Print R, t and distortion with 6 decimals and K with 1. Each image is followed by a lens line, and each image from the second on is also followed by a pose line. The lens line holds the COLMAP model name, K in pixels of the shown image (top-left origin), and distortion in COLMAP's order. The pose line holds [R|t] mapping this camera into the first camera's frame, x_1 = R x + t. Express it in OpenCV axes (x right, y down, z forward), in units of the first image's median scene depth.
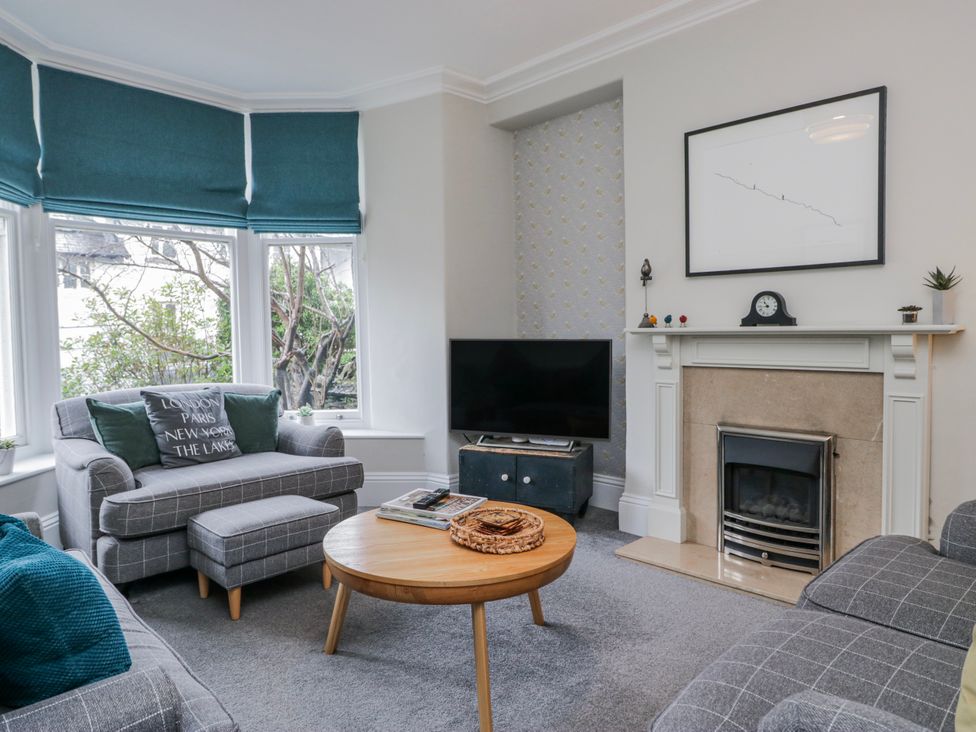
lens RADIAL K [[619.9, 0, 489.4], [0, 619.9, 355.2], [0, 0, 1]] dist [-0.002794, -0.002130]
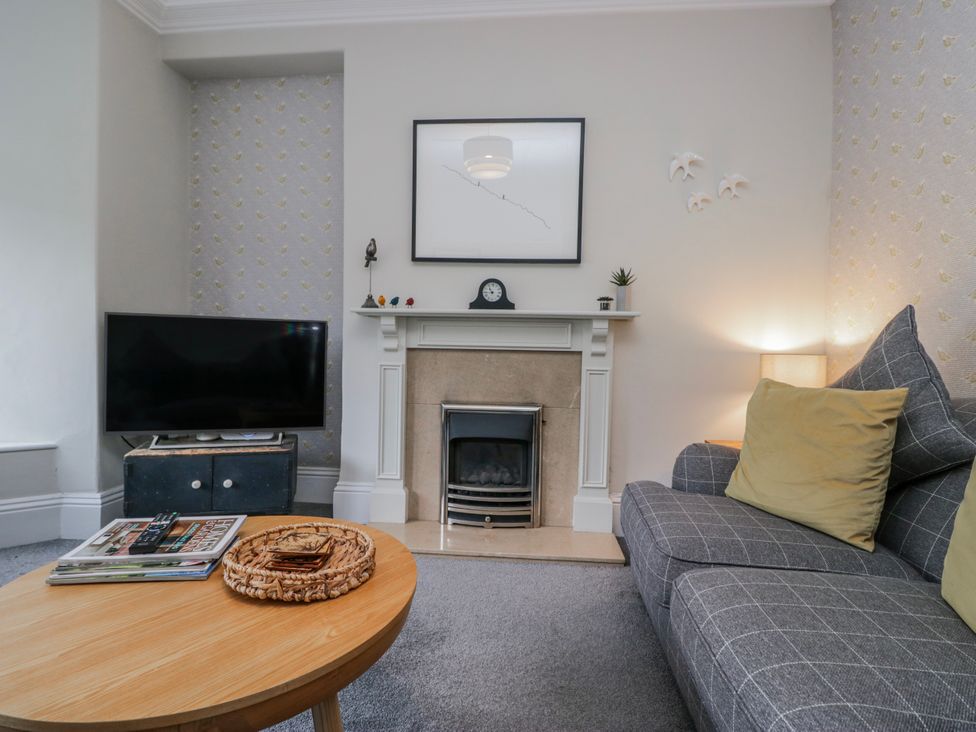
lens RADIAL K [[505.3, 0, 488.6], [0, 505.3, 356.5], [0, 0, 1]] dist [-0.002430, -0.012612]
pose [[0.770725, 0.009390, 0.637099, -0.114824], [-0.003074, 0.999935, -0.011019, 0.040263], [-0.637161, 0.006534, 0.770703, 0.276444]]
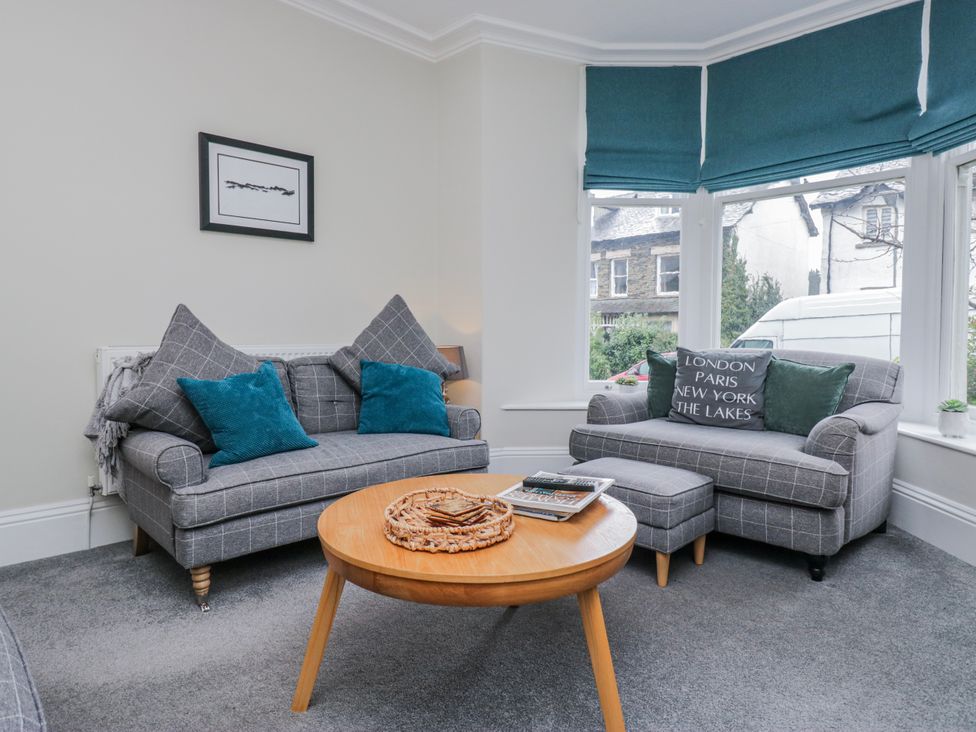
lens RADIAL K [[619.9, 0, 489.4], [0, 619.9, 355.2], [0, 0, 1]] dist [-0.002794, -0.002130]
pose [[0.000249, 0.054126, -0.998534, 0.494630], [-0.034375, 0.997944, 0.054086, 0.024421], [0.999409, 0.034311, 0.002110, 0.655156]]
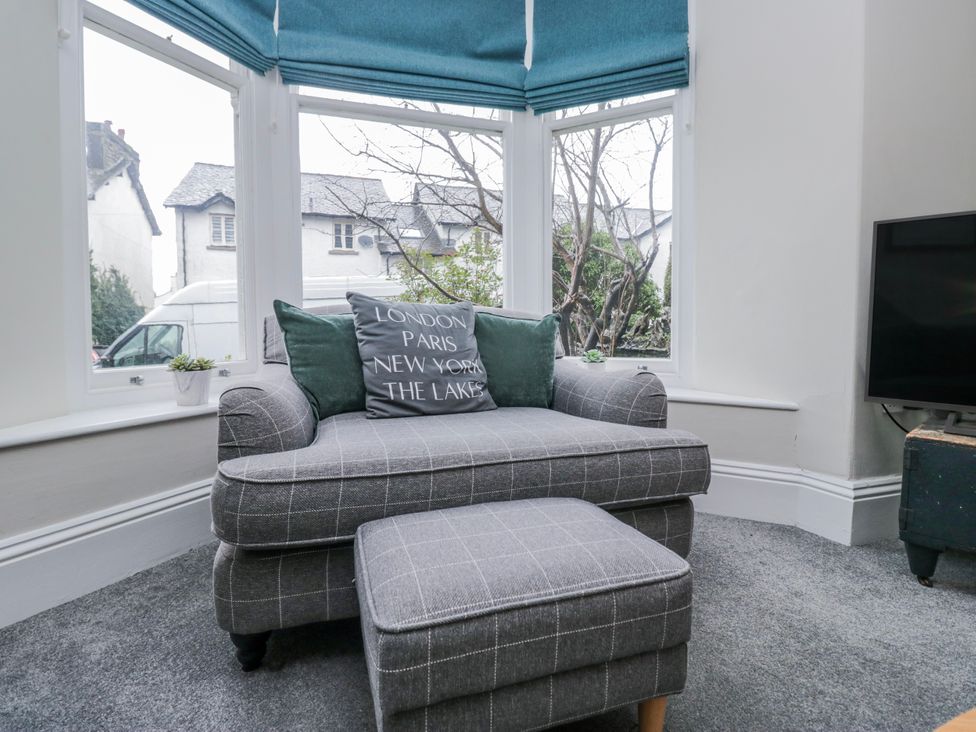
lens RADIAL K [[510.7, 0, 490.6], [0, 510.7, 357.8], [0, 0, 1]] dist [-0.005180, -0.014808]
pose [[0.890123, 0.041212, -0.453854, -0.187412], [-0.026966, 0.998921, 0.037817, 0.098167], [0.454923, -0.021423, 0.890273, 0.583712]]
